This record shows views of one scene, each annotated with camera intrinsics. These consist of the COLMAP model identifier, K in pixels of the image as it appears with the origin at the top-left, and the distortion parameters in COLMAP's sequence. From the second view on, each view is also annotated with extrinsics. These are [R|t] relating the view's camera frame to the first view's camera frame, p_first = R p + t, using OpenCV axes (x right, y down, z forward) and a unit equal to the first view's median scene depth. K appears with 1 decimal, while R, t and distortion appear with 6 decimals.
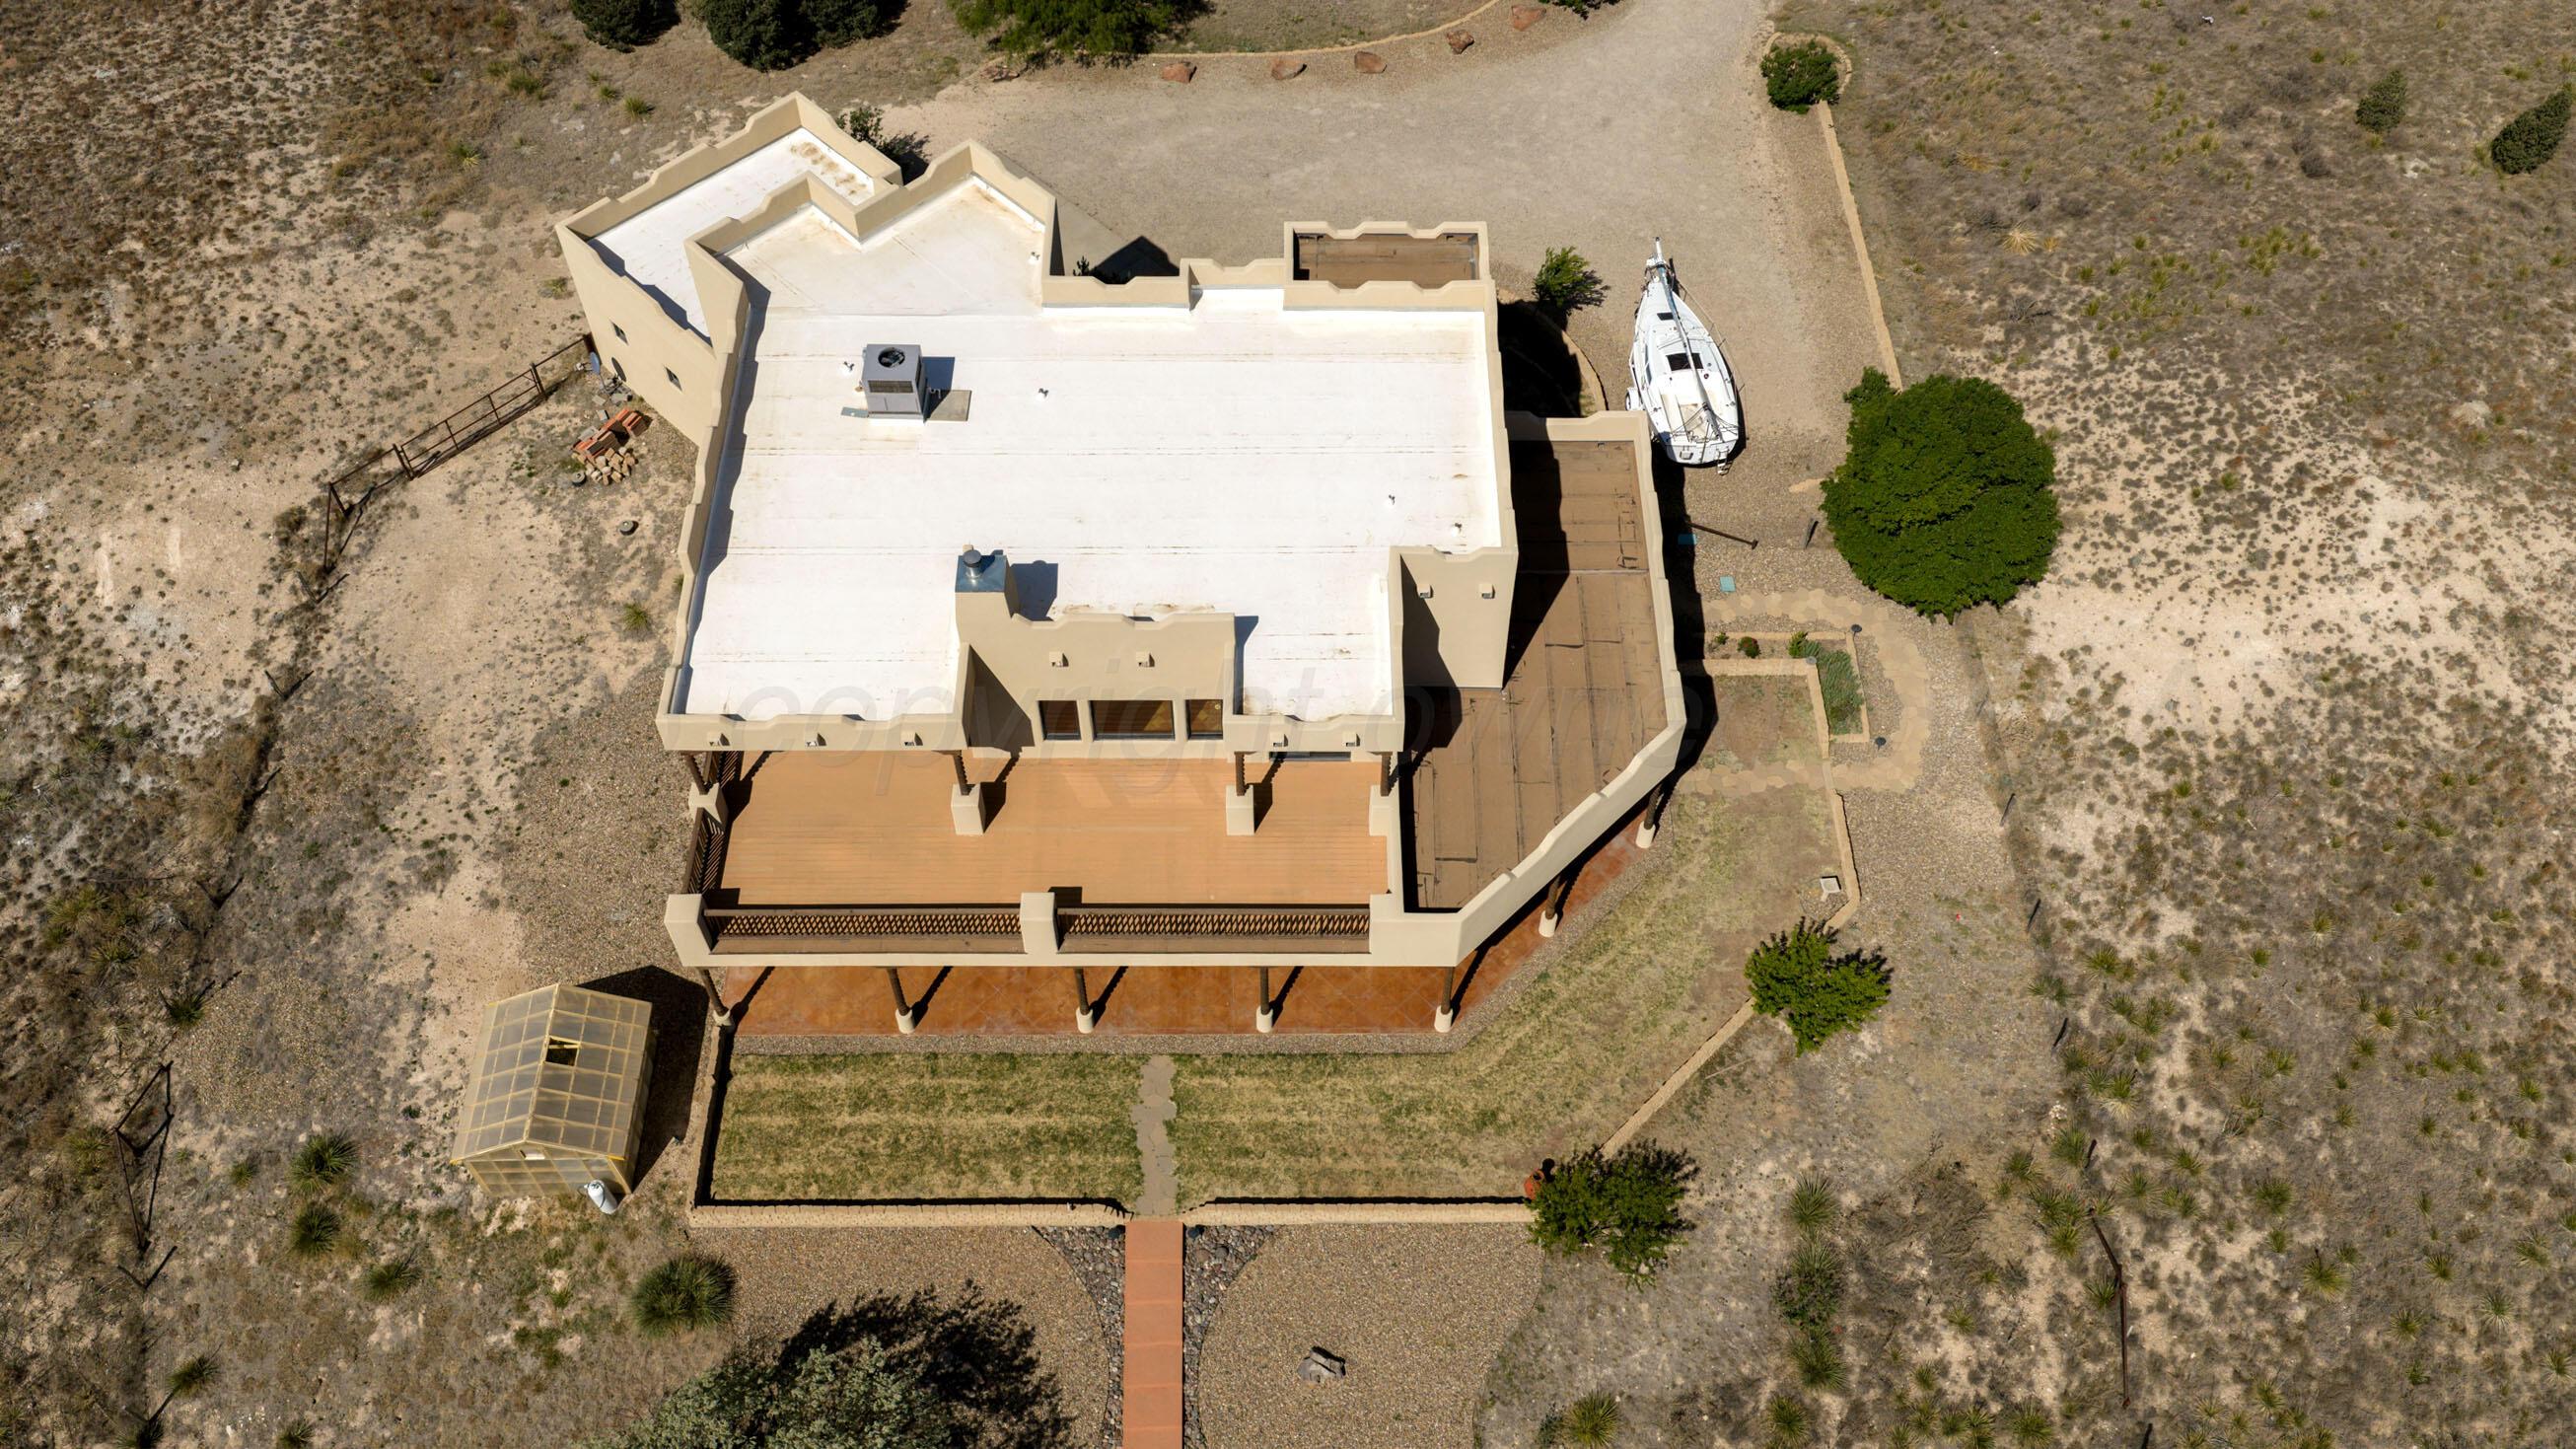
lens RADIAL K [[2222.8, 0, 1295.1], [0, 2222.8, 724.3], [0, 0, 1]] dist [0.011531, -0.026274]
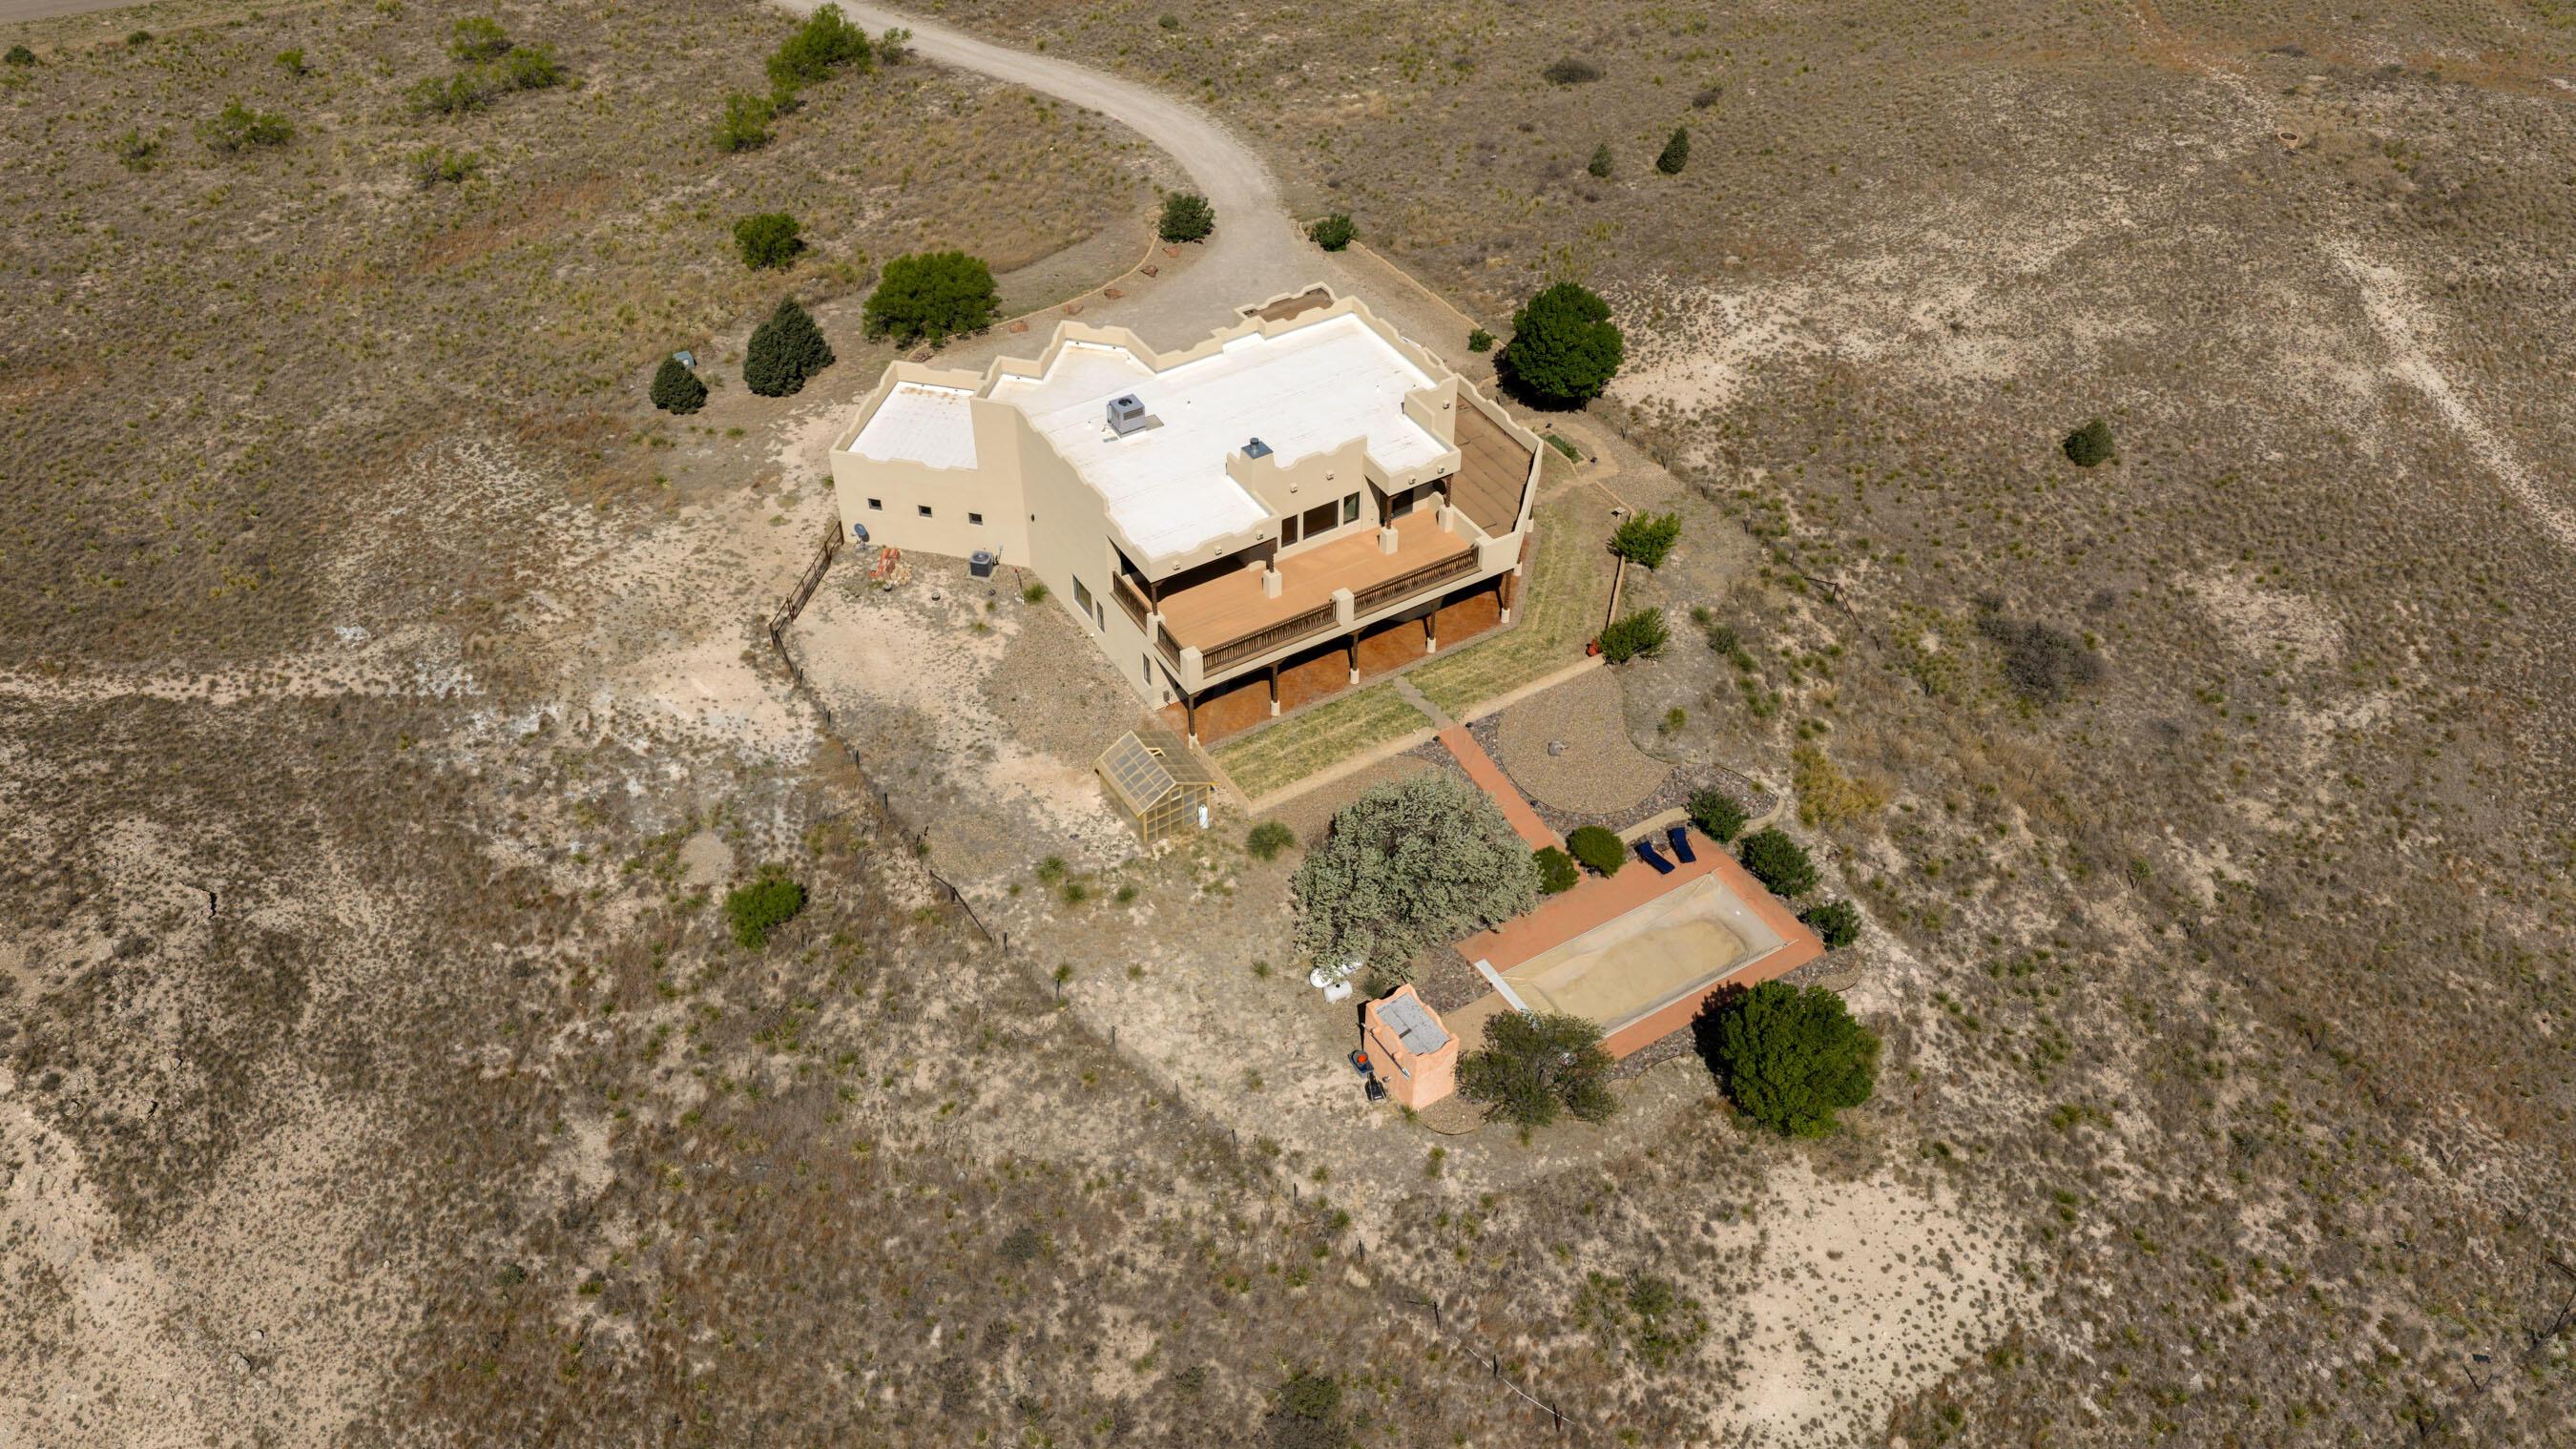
lens RADIAL K [[2134.8, 0, 1292.5], [0, 2134.8, 733.1], [0, 0, 1]] dist [0.026457, -0.056159]
pose [[0.850965, -0.348668, 0.392797, -0.816019], [0.421373, 0.899657, -0.114287, 0.337856], [-0.313535, 0.262768, 0.912496, -0.609059]]
